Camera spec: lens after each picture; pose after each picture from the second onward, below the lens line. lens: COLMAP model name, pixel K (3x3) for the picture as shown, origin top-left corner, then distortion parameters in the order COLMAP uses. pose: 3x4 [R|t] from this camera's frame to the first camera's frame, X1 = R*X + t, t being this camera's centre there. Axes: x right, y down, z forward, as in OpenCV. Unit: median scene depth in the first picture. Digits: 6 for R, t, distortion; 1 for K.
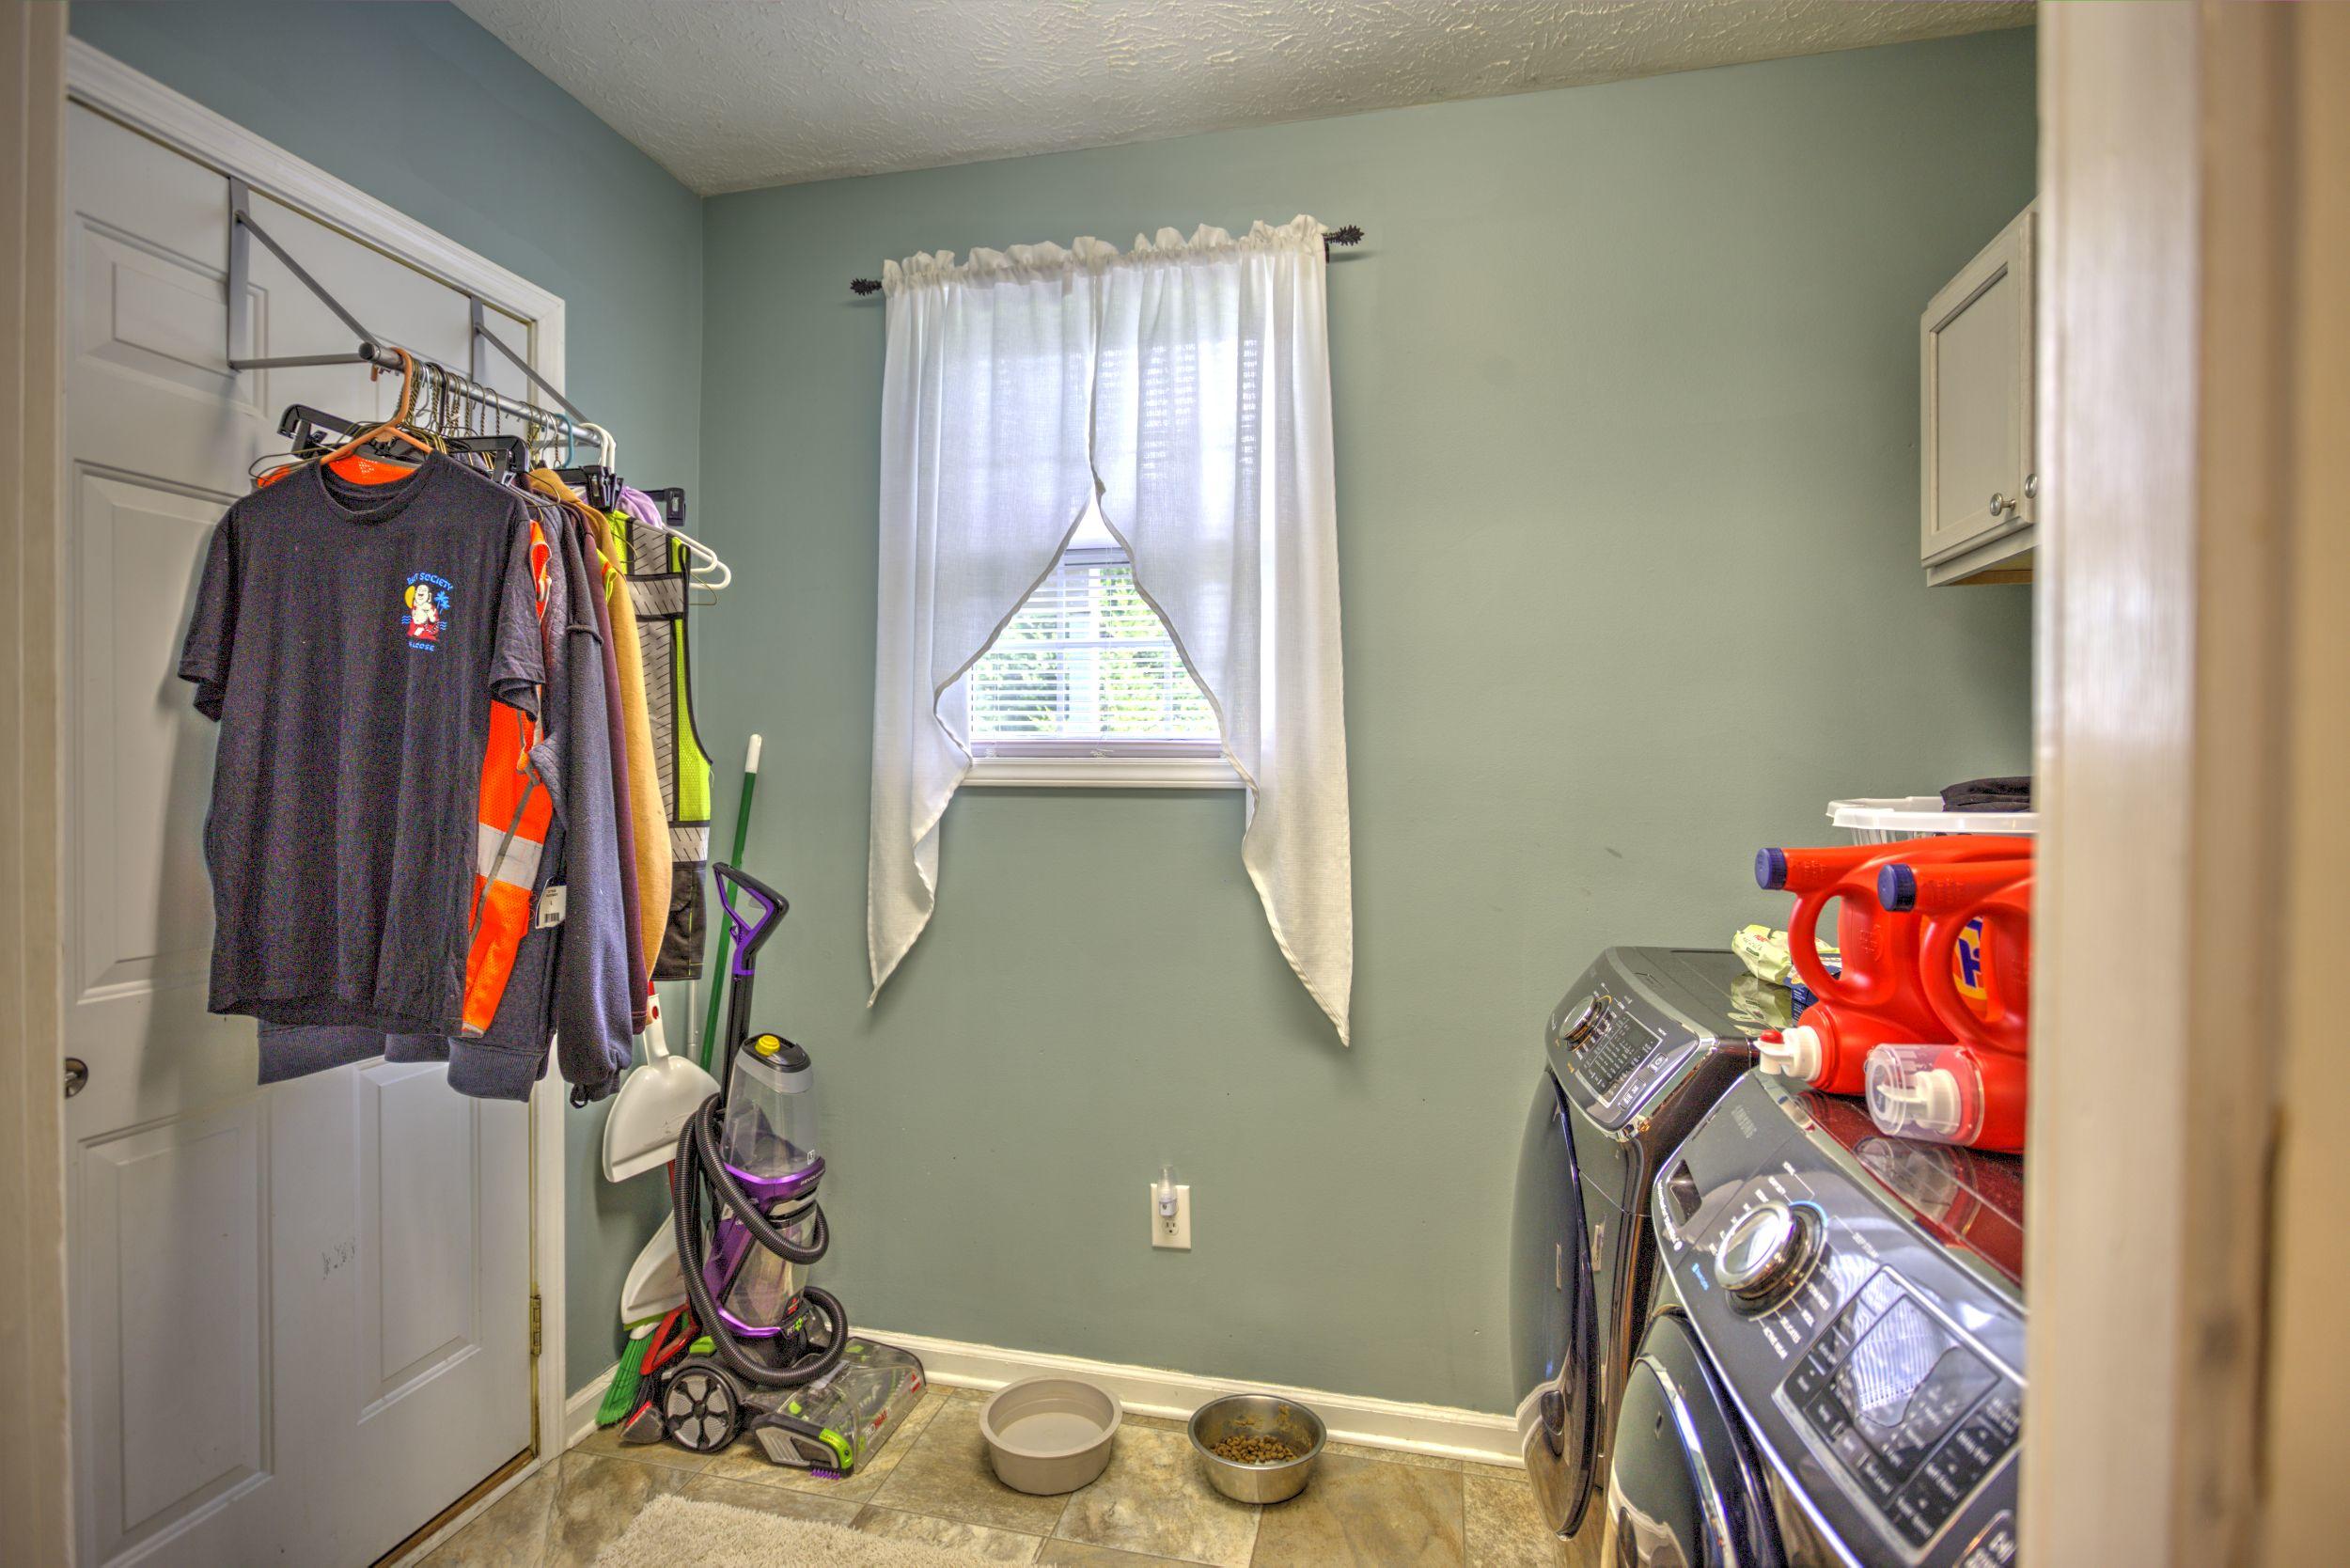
lens RADIAL K [[1109.7, 0, 1165.8], [0, 1109.7, 789.4], [0, 0, 1]] dist [-0.006018, 0.001163]
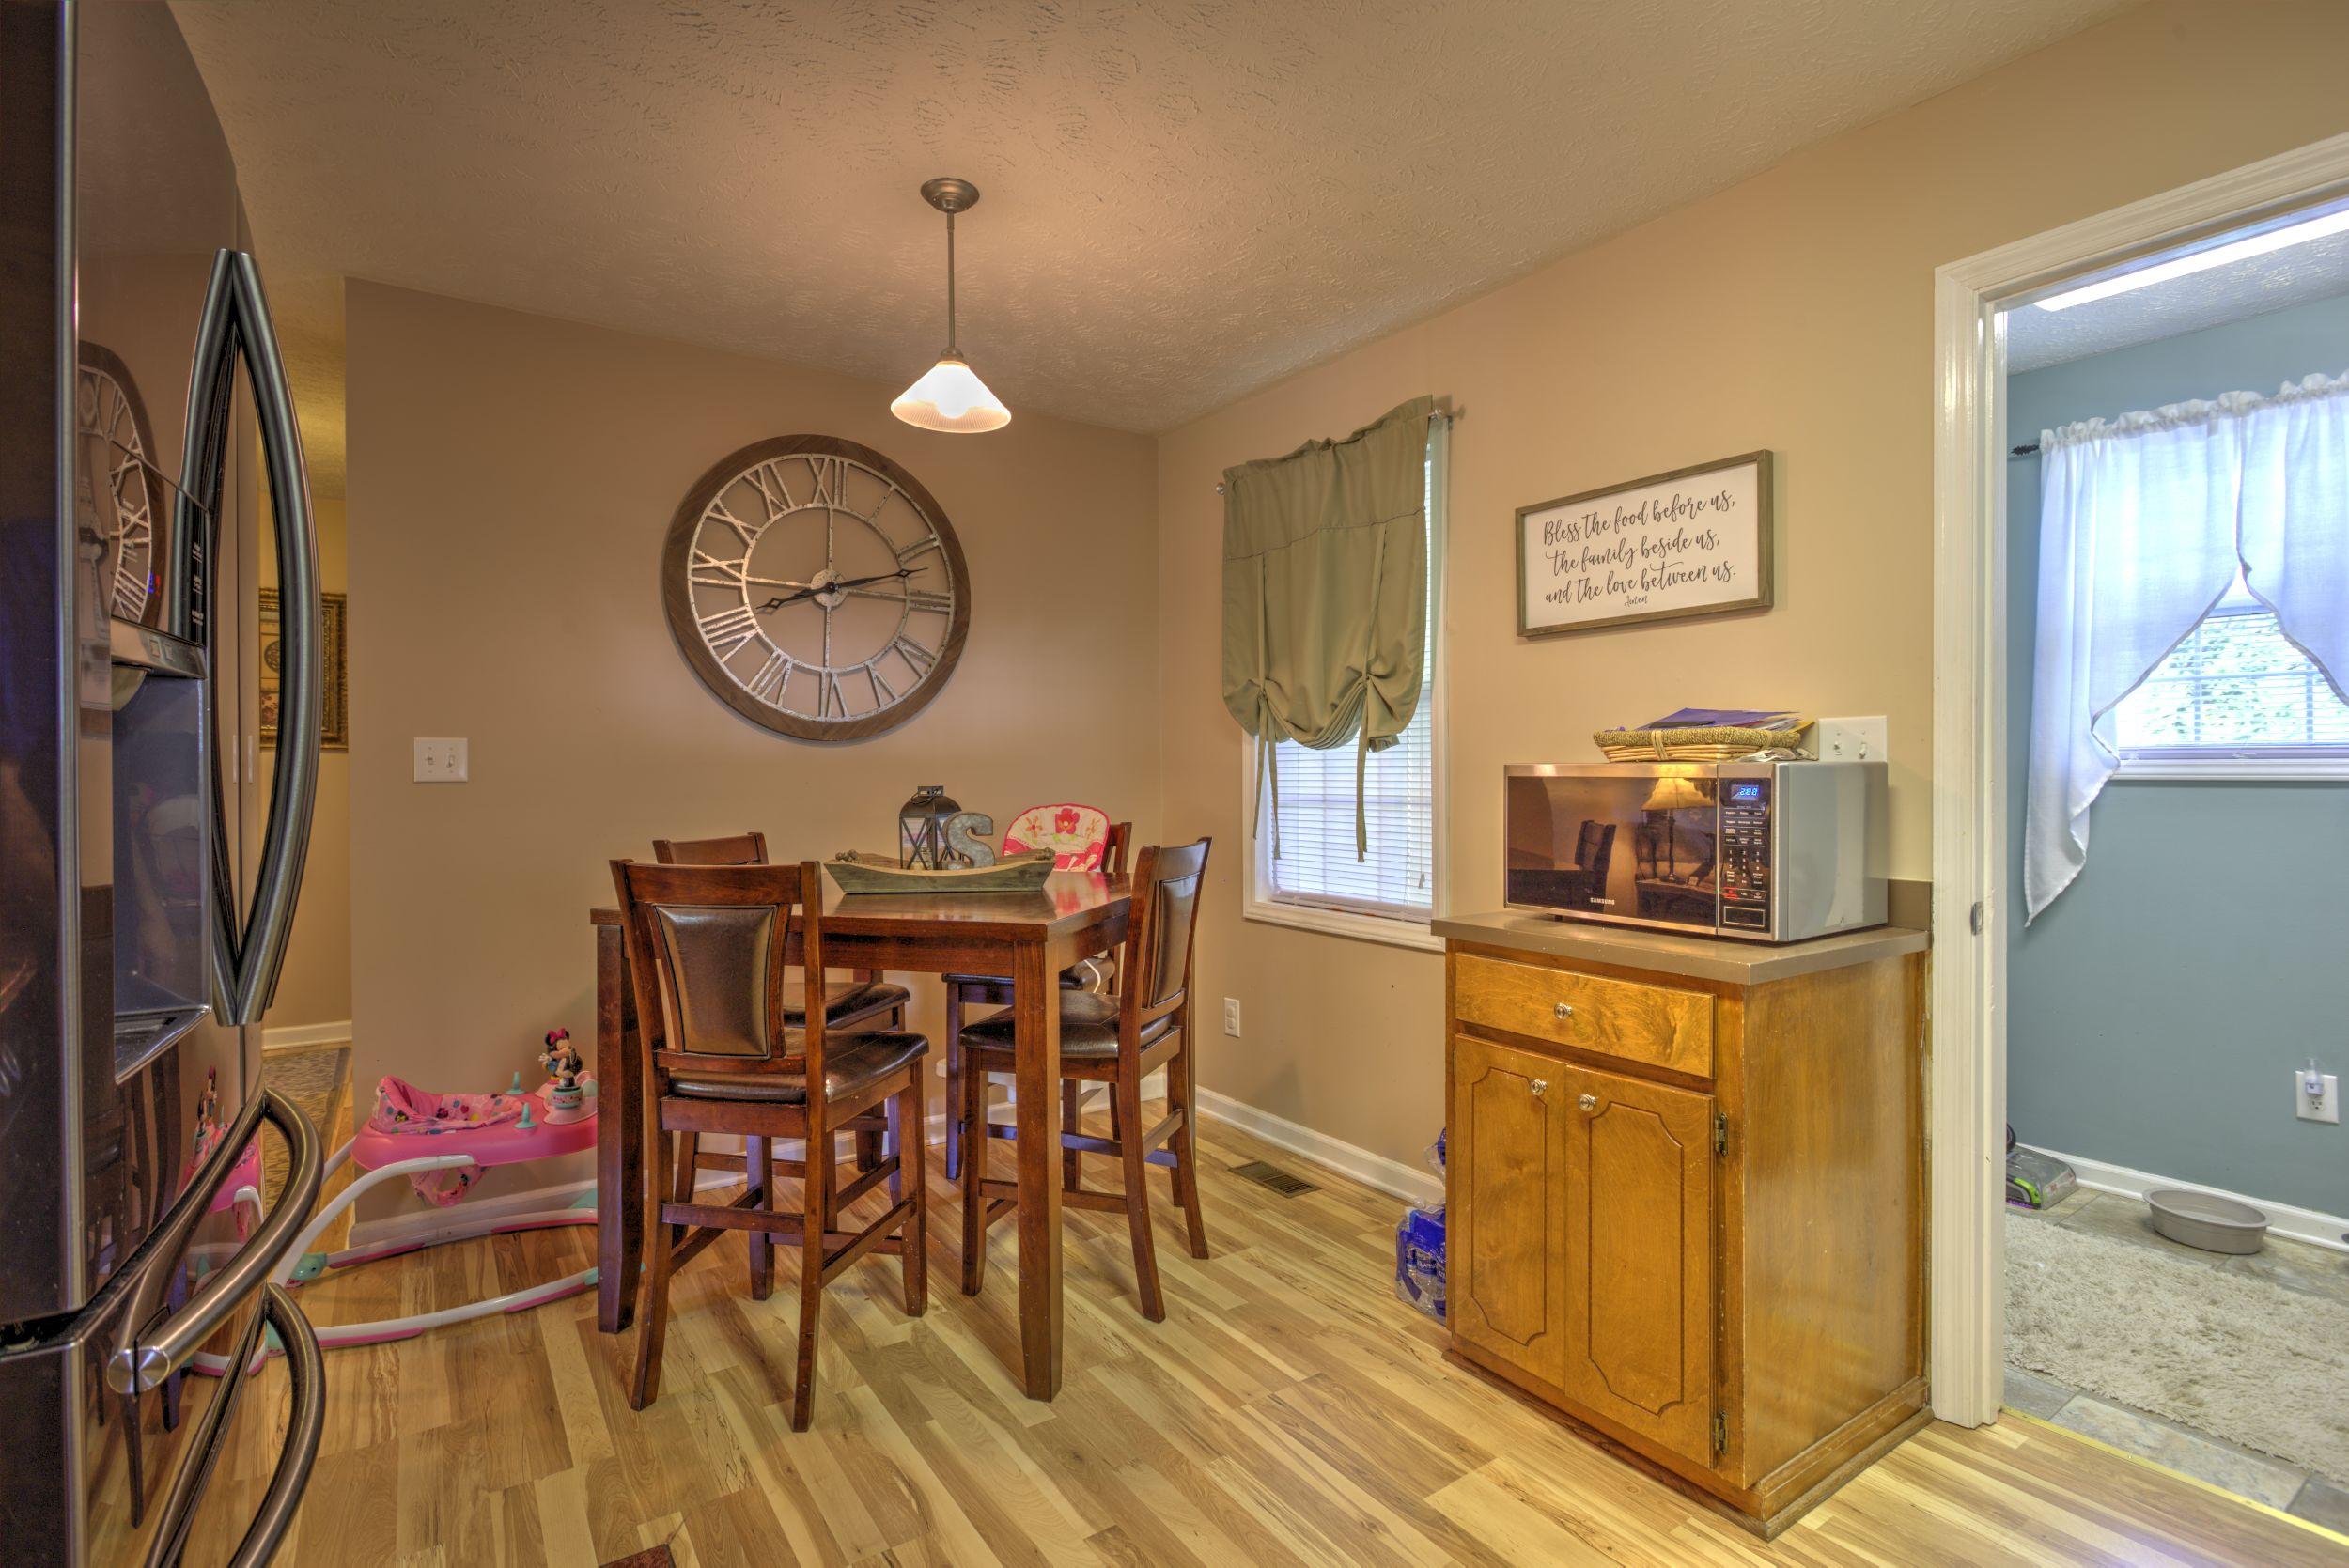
lens RADIAL K [[1109.1, 0, 1174.1], [0, 1109.1, 786.0], [0, 0, 1]] dist [-0.006018, 0.001163]
pose [[0.736035, -0.002920, -0.676937, -0.110319], [0.010305, 0.999923, 0.006892, -0.017786], [0.676865, -0.012049, 0.736009, -0.936292]]
